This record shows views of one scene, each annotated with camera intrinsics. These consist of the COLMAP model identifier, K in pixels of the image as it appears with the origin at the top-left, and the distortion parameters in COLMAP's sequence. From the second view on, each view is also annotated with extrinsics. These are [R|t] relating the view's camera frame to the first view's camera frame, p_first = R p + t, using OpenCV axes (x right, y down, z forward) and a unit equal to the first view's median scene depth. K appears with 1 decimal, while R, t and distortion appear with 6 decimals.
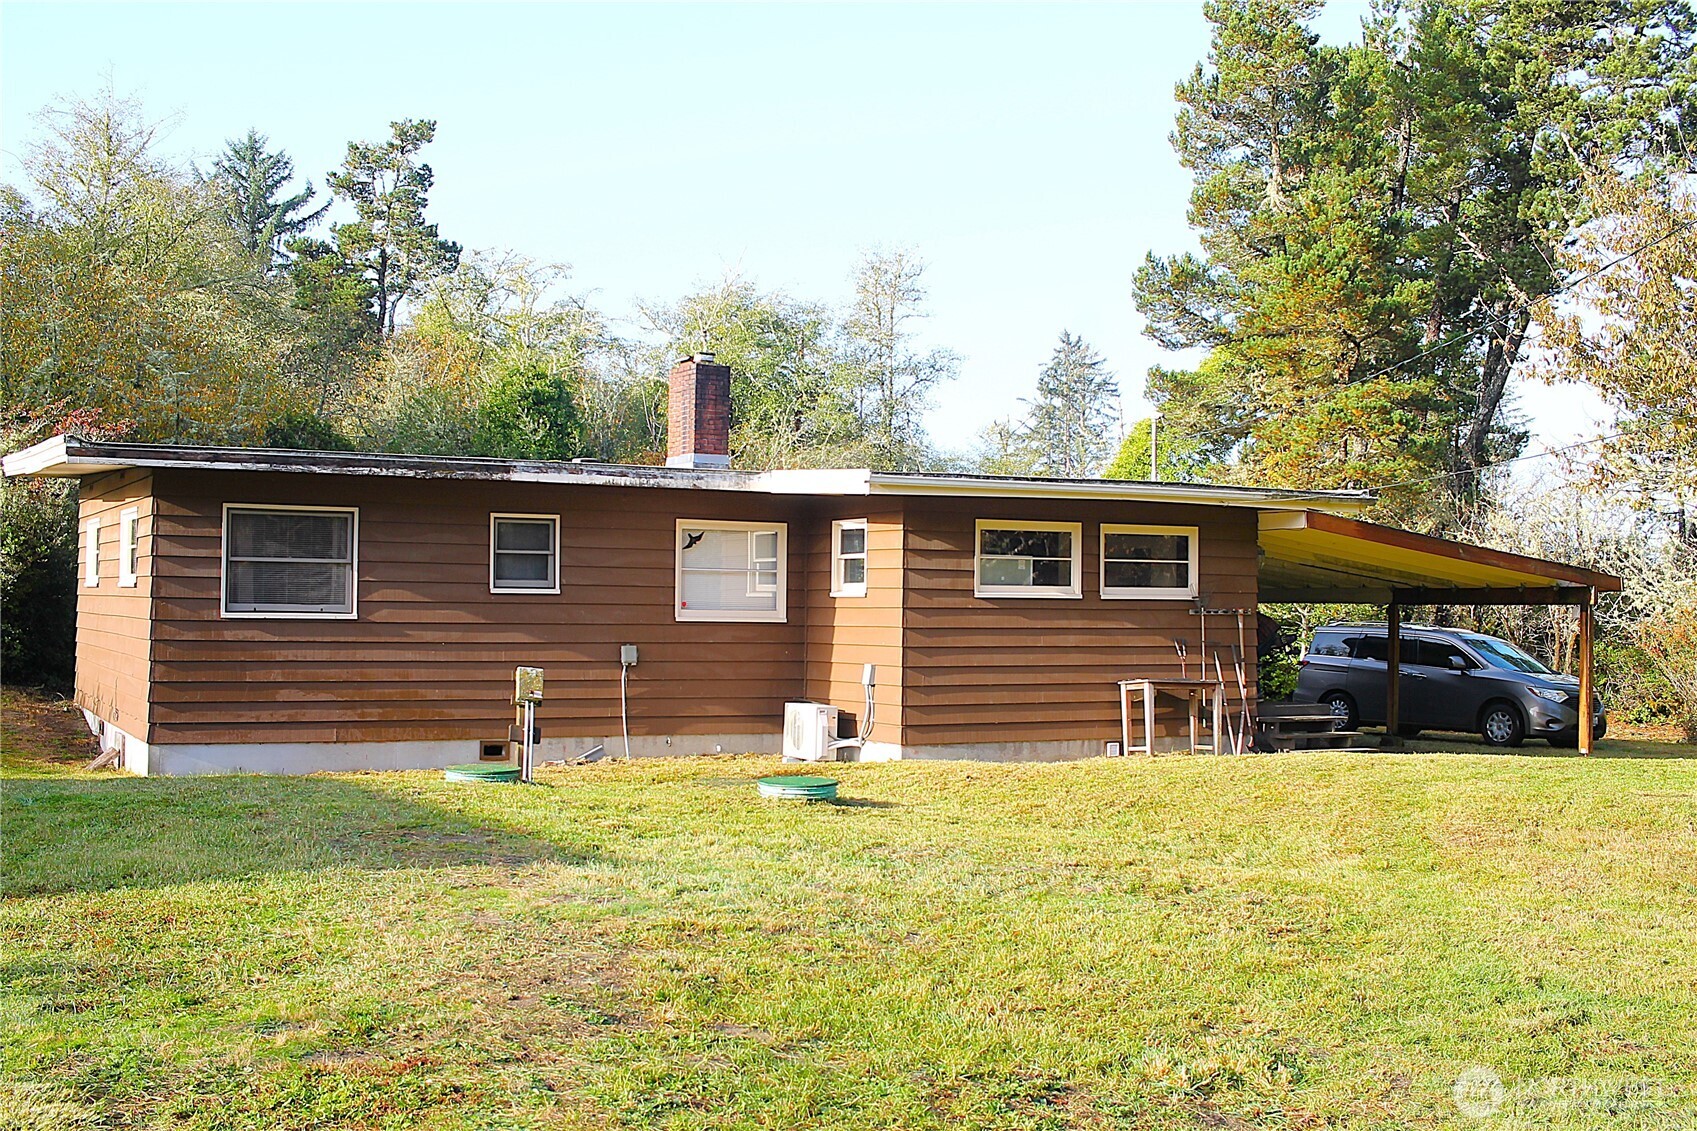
lens RADIAL K [[1934.3, 0, 754.0], [0, 1934.3, 567.8], [0, 0, 1]] dist [-0.085318, 0.062767]
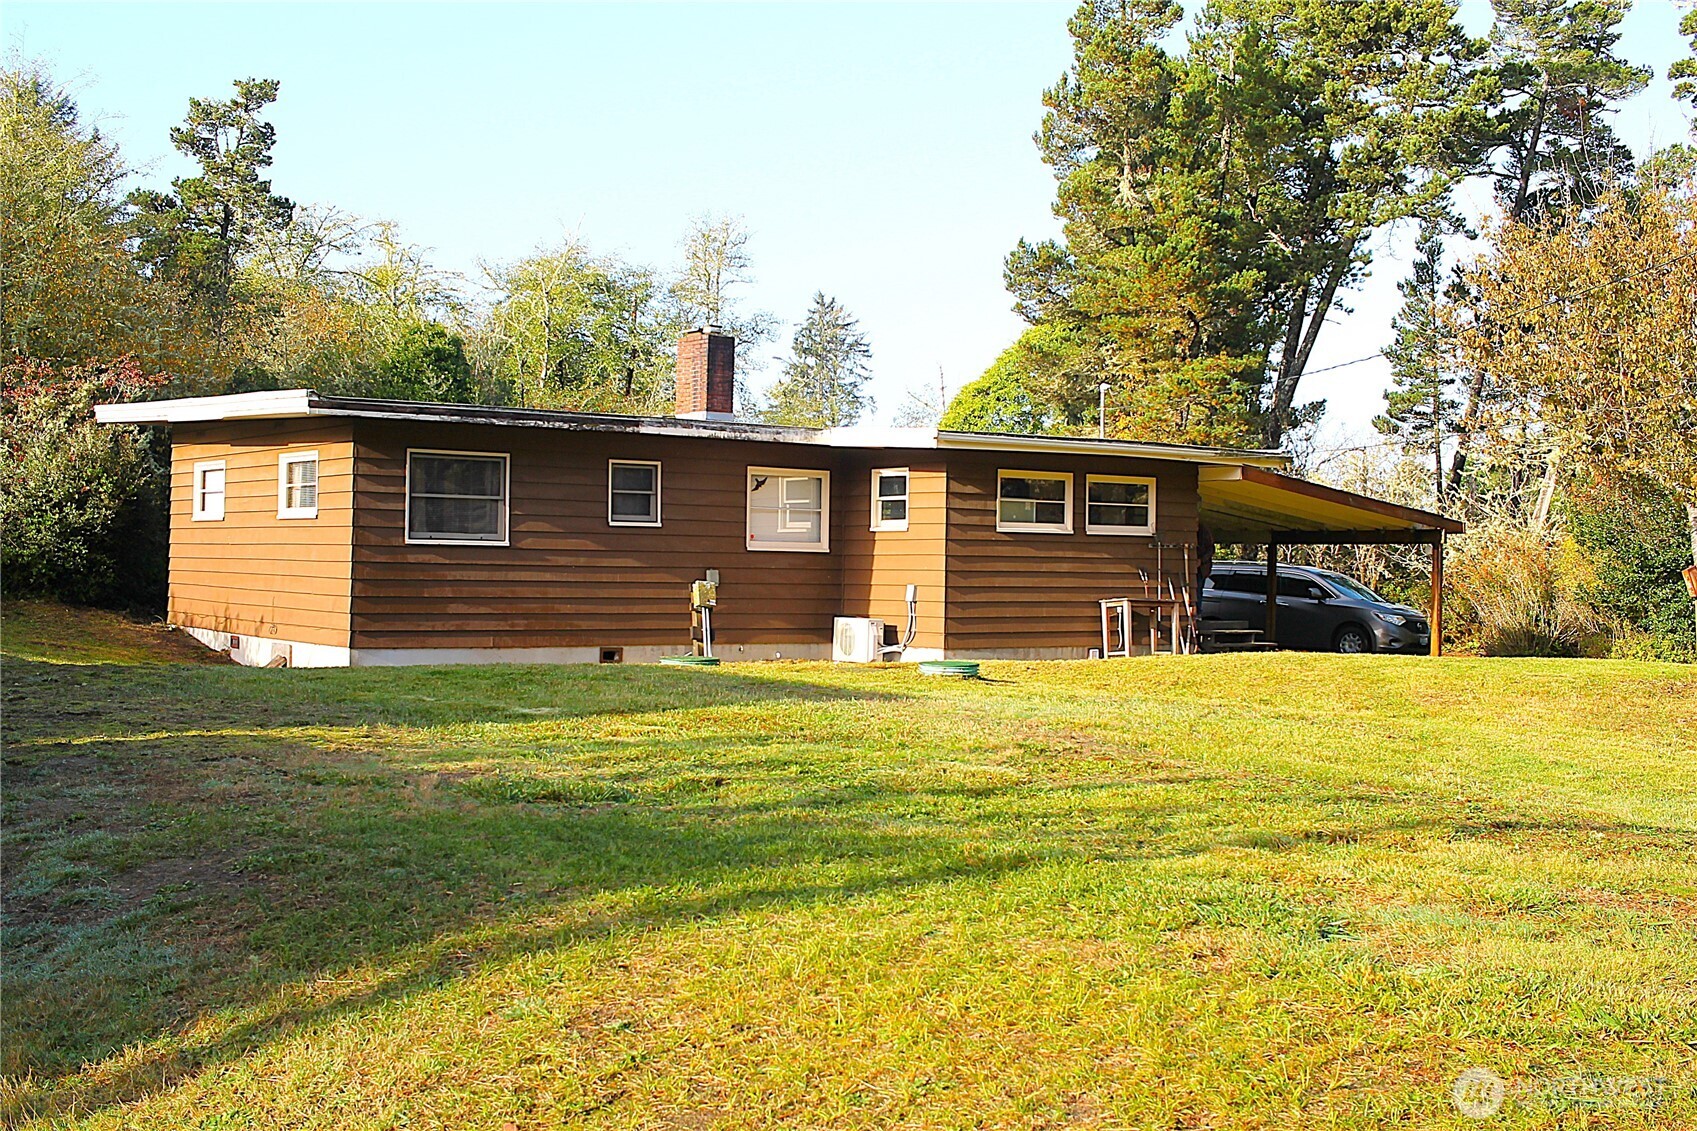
lens RADIAL K [[1934.3, 0, 754.0], [0, 1934.3, 567.8], [0, 0, 1]] dist [-0.085318, 0.062767]
pose [[0.989690, 0.003756, 0.143176, -0.172469], [-0.007092, 0.999715, 0.022796, 0.008826], [-0.143050, -0.023577, 0.989435, -0.167527]]
